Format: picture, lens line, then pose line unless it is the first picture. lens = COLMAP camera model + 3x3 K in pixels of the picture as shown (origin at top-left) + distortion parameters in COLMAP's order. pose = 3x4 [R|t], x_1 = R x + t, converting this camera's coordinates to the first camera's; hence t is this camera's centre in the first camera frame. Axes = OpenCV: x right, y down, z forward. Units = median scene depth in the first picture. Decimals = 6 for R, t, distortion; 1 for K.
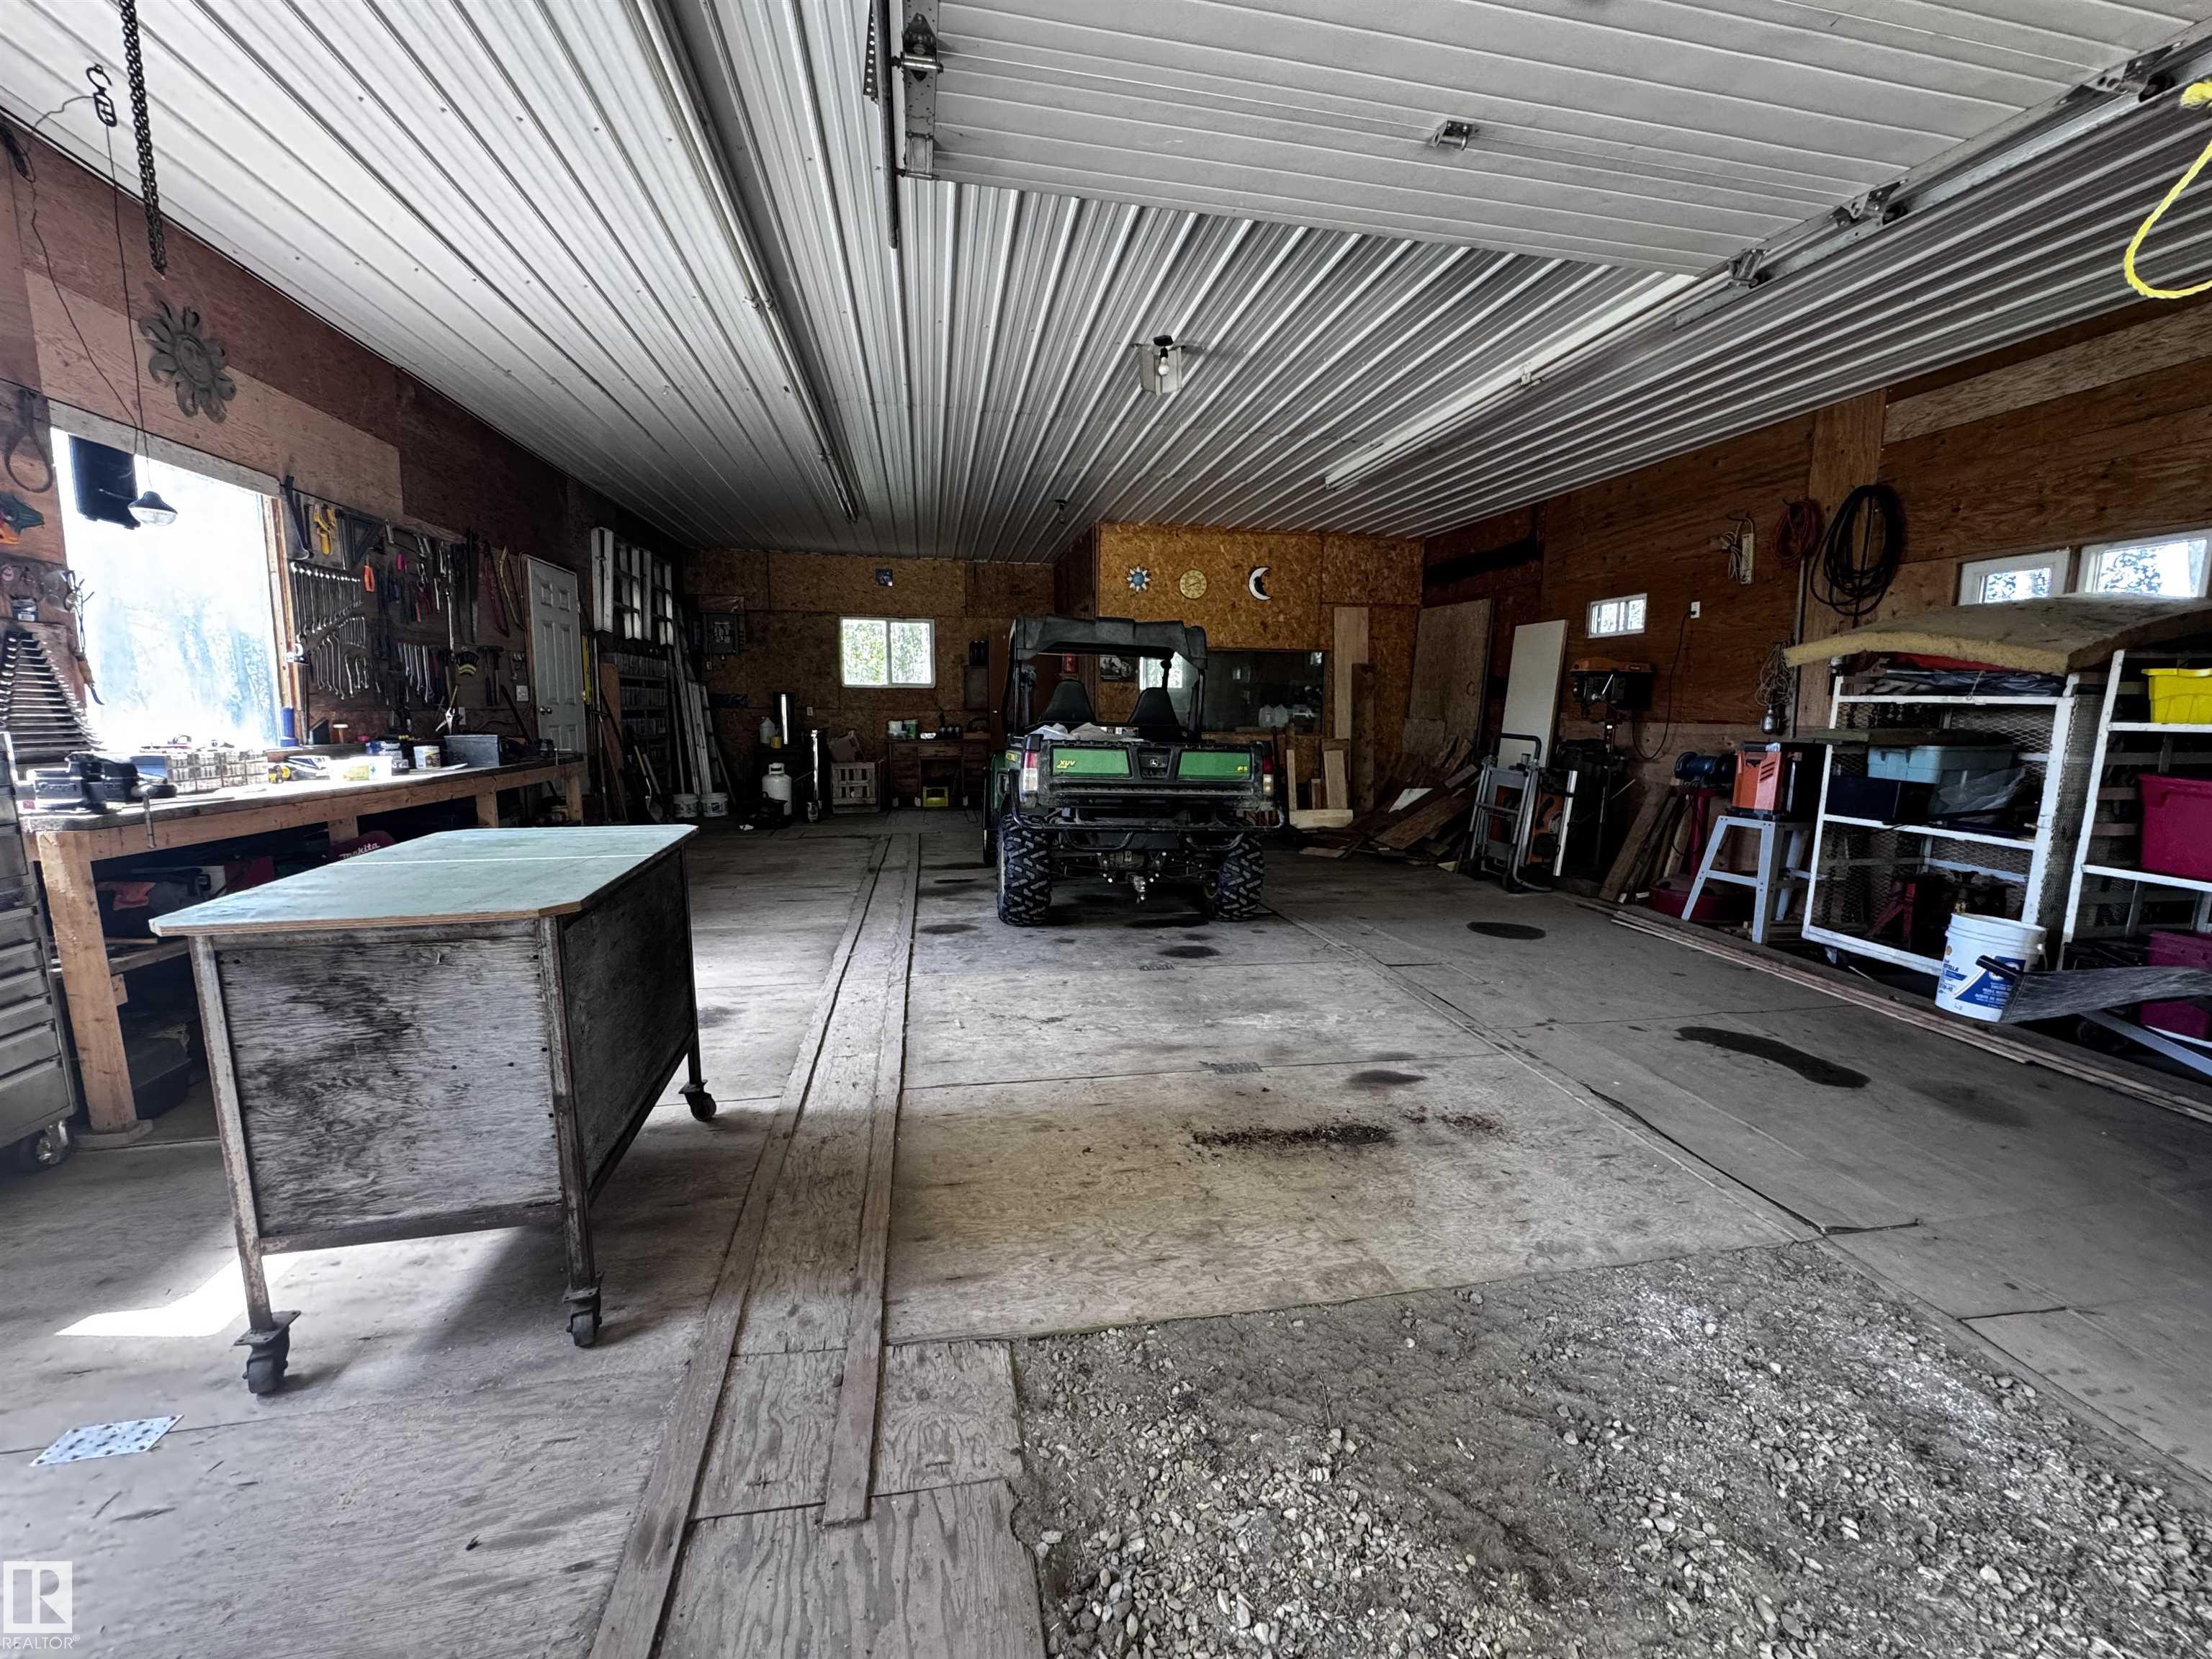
lens RADIAL K [[880.2, 0, 1103.4], [0, 880.2, 829.5], [0, 0, 1]] dist [-0.002885, -0.000006]
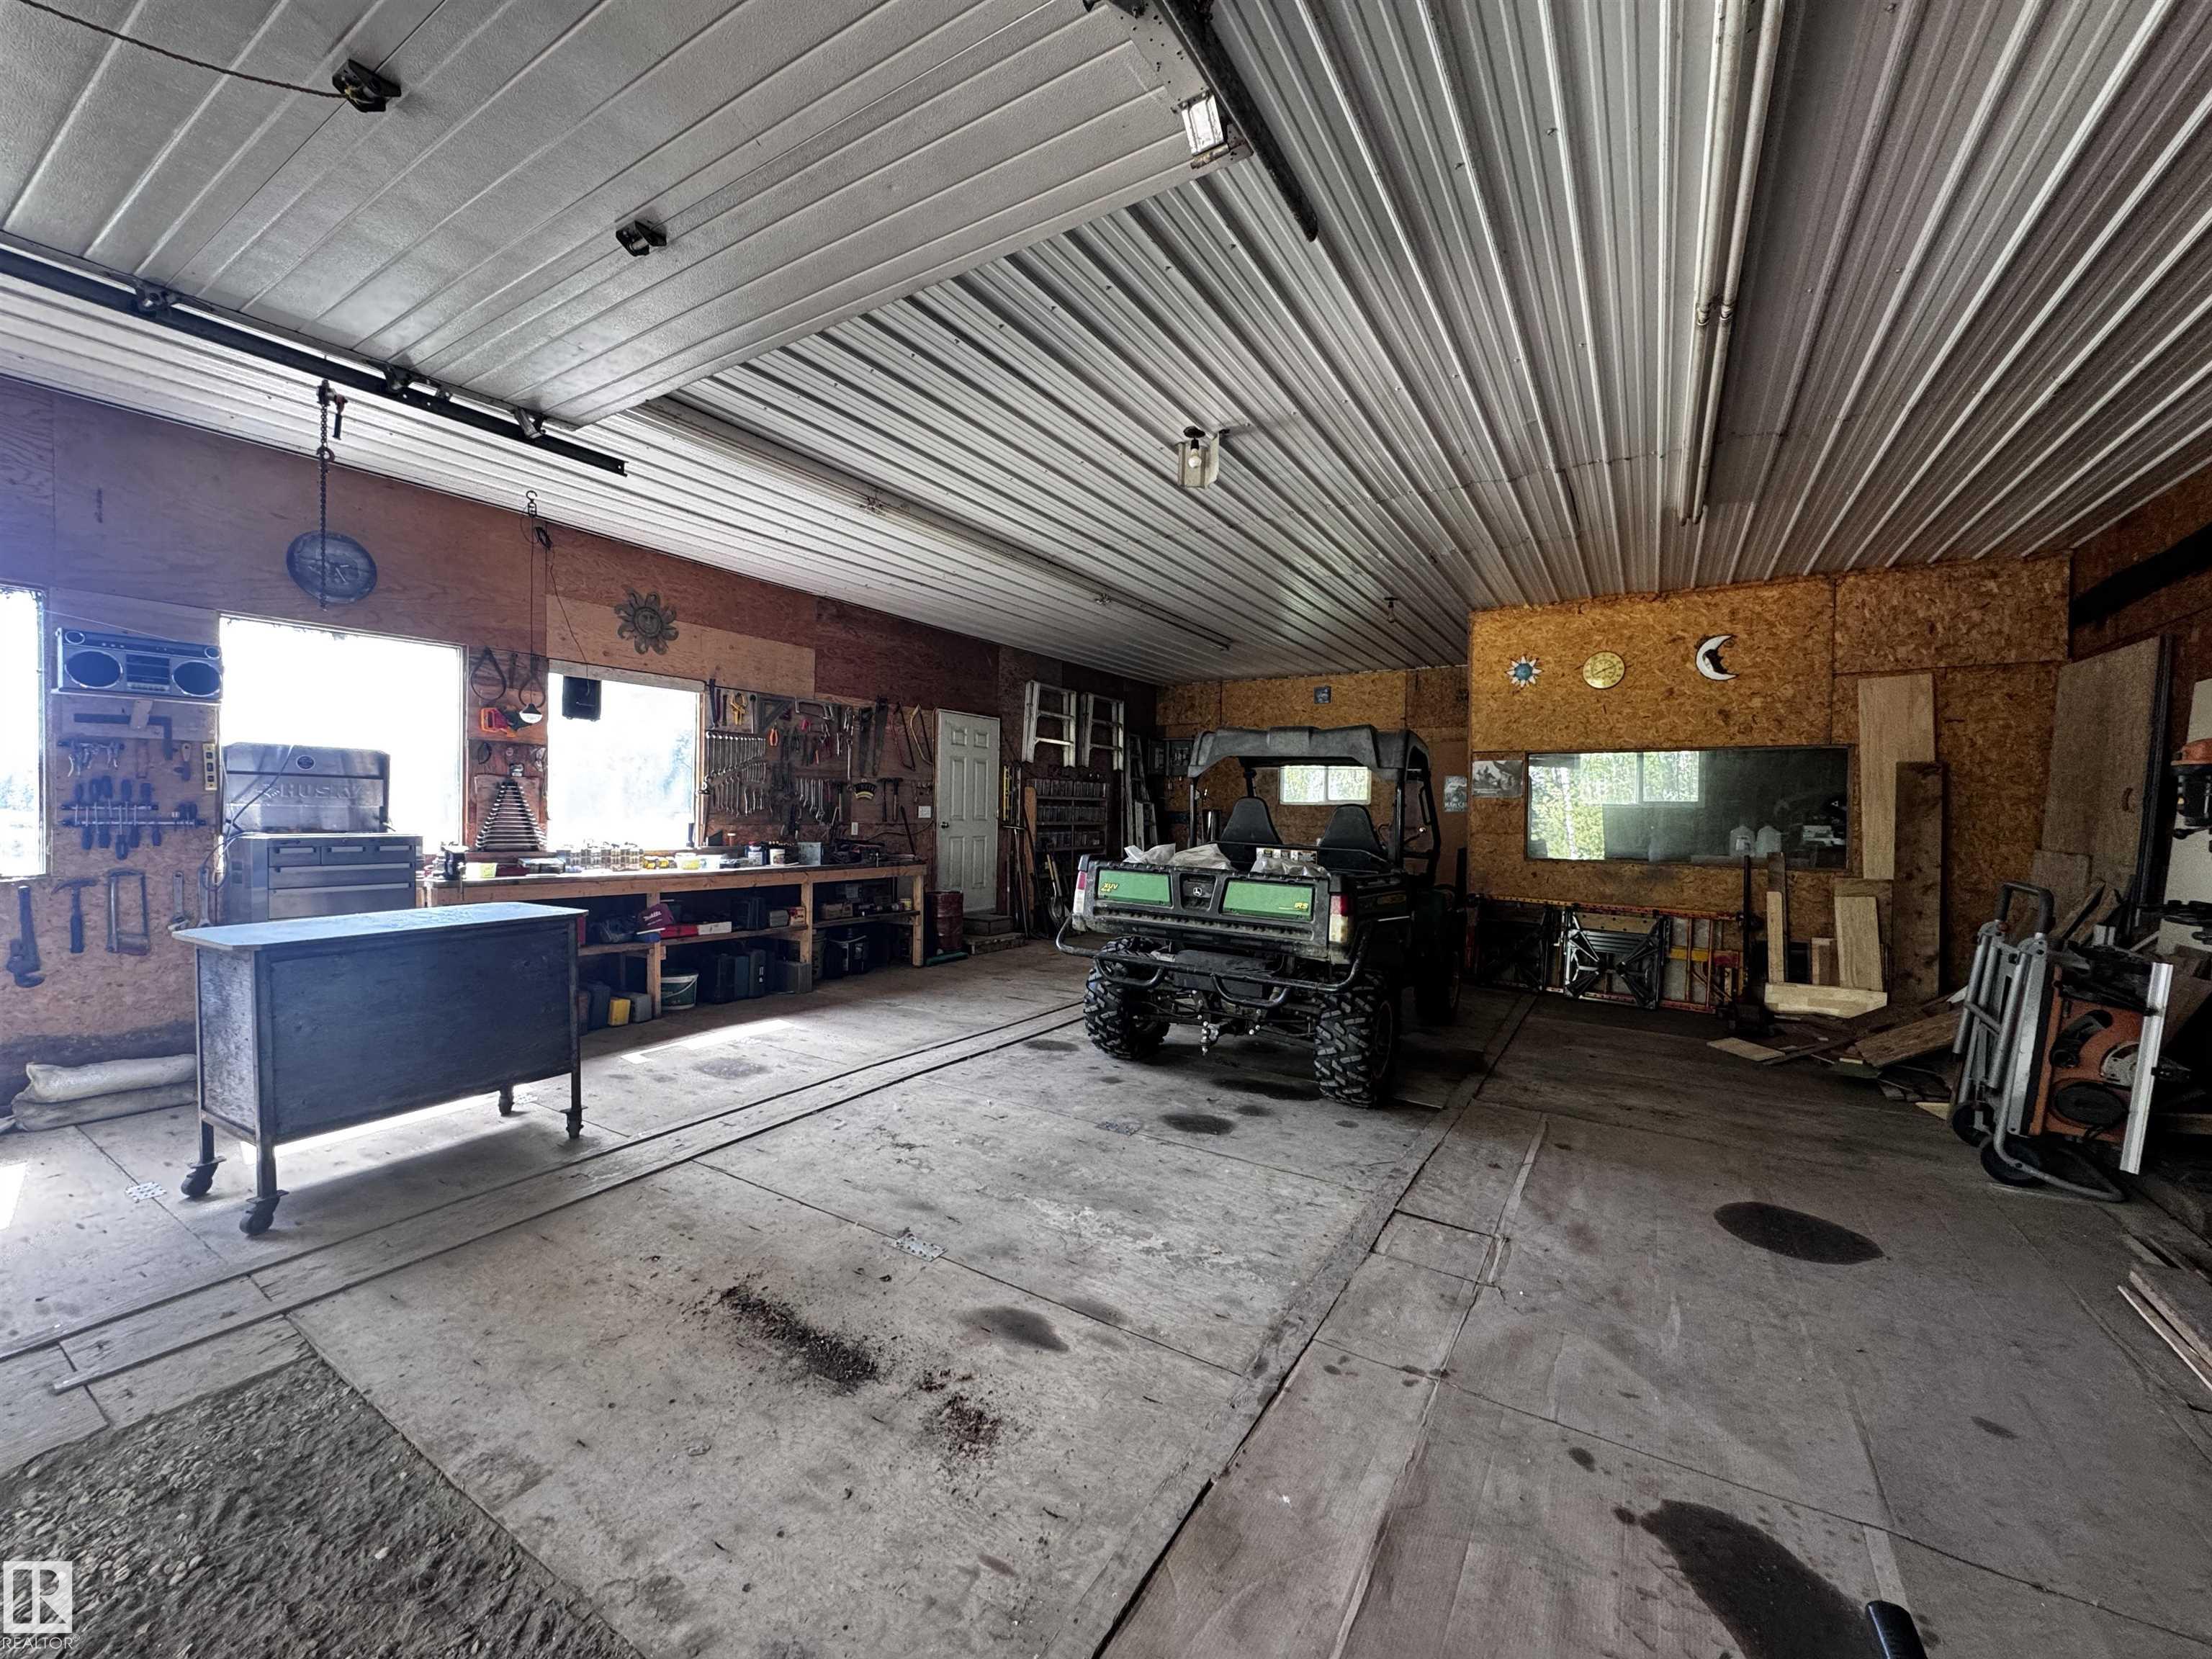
lens RADIAL K [[880.2, 0, 1100.4], [0, 880.2, 827.5], [0, 0, 1]] dist [-0.002885, -0.000006]
pose [[0.728270, 0.010381, -0.685212, 0.635670], [-0.100314, 0.990729, -0.091608, -0.053942], [0.677908, 0.135452, 0.722560, 0.328804]]
